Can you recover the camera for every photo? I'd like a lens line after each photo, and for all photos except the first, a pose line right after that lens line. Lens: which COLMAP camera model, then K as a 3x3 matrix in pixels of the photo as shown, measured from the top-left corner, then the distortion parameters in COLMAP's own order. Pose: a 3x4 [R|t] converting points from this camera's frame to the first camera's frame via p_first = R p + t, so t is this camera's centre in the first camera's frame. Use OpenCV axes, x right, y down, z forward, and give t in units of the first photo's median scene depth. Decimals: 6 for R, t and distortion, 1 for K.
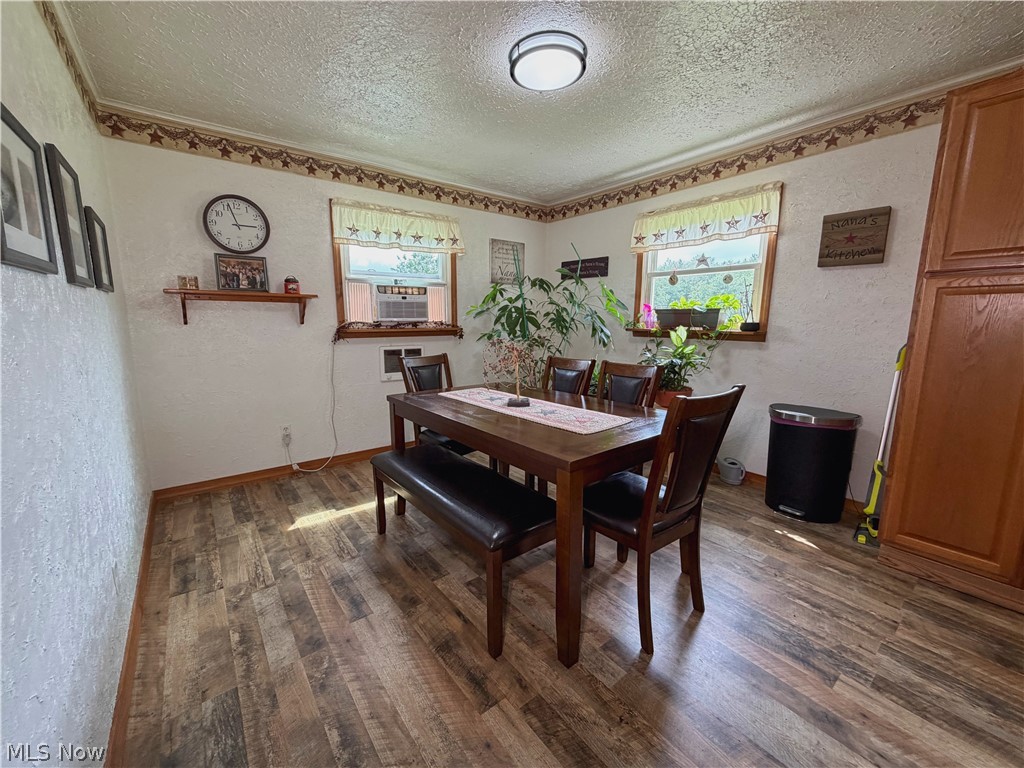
lens RADIAL K [[415.3, 0, 512.0], [0, 415.3, 384.0], [0, 0, 1]] dist [-0.000331, -0.000137]
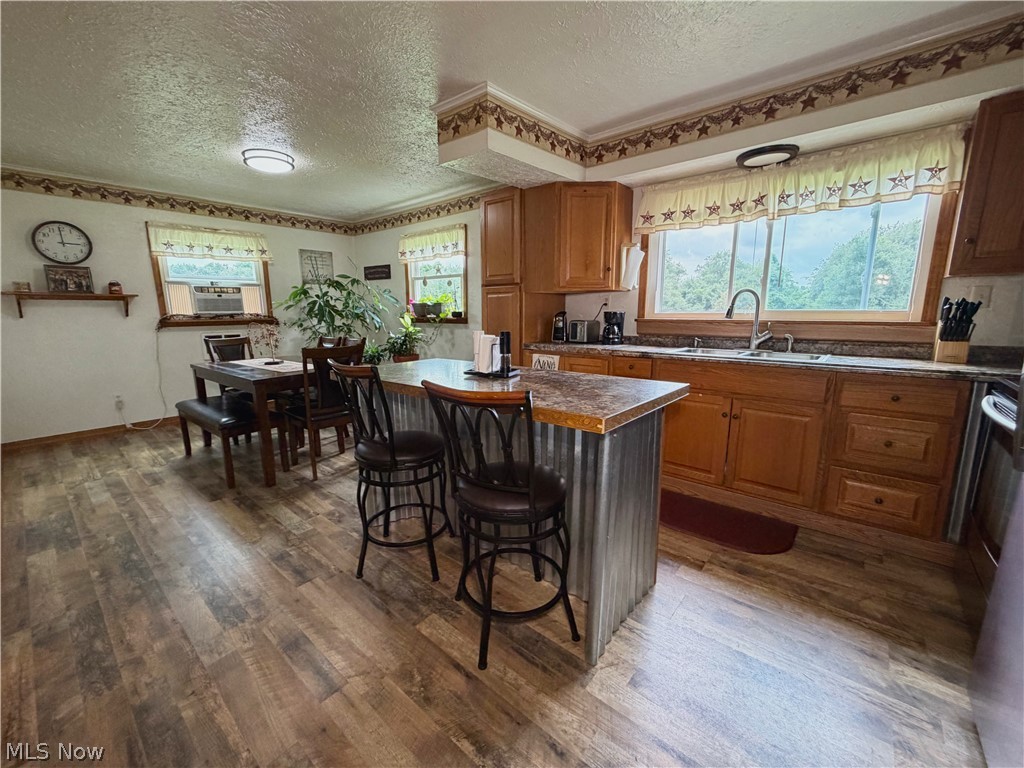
lens RADIAL K [[419.4, 0, 512.0], [0, 419.4, 384.0], [0, 0, 1]] dist [-0.001252, -0.000182]
pose [[0.978811, -0.045547, 0.199638, 0.414002], [0.041583, 0.998847, 0.024005, 0.087935], [-0.200501, -0.015195, 0.979576, -0.550246]]
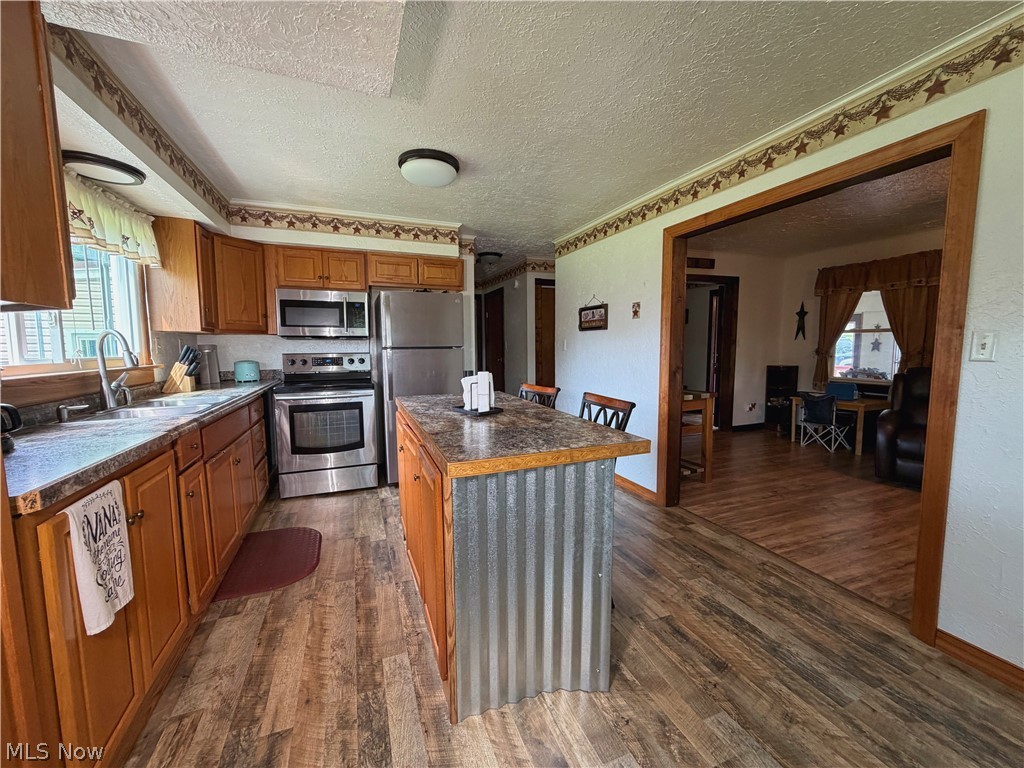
lens RADIAL K [[407.2, 0, 512.0], [0, 407.2, 384.0], [0, 0, 1]] dist [0.000101, 0.000205]
pose [[-0.956814, -0.022935, 0.289795, 0.280228], [0.050154, 0.968911, 0.242274, -0.107279], [-0.286342, 0.246346, -0.925917, 0.625663]]
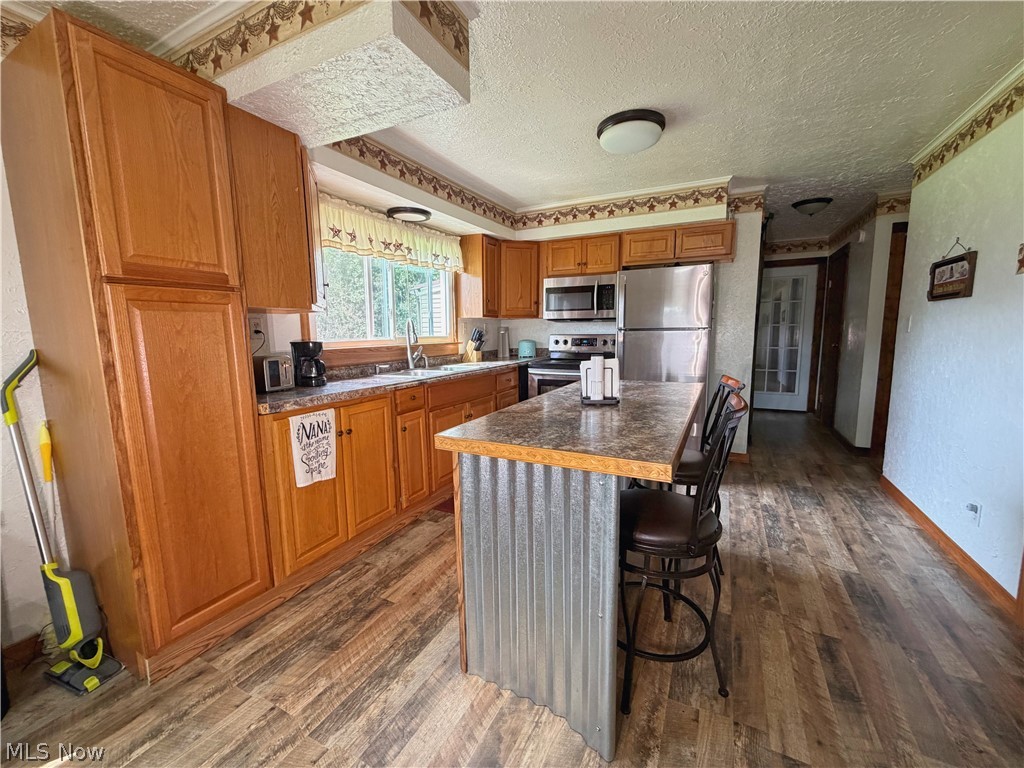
lens RADIAL K [[415.3, 0, 512.0], [0, 415.3, 384.0], [0, 0, 1]] dist [-0.000331, -0.000137]
pose [[-0.415342, -0.114769, 0.902396, 0.033884], [0.153281, 0.968995, 0.193789, -0.070131], [-0.896658, 0.218809, -0.384873, 0.397621]]
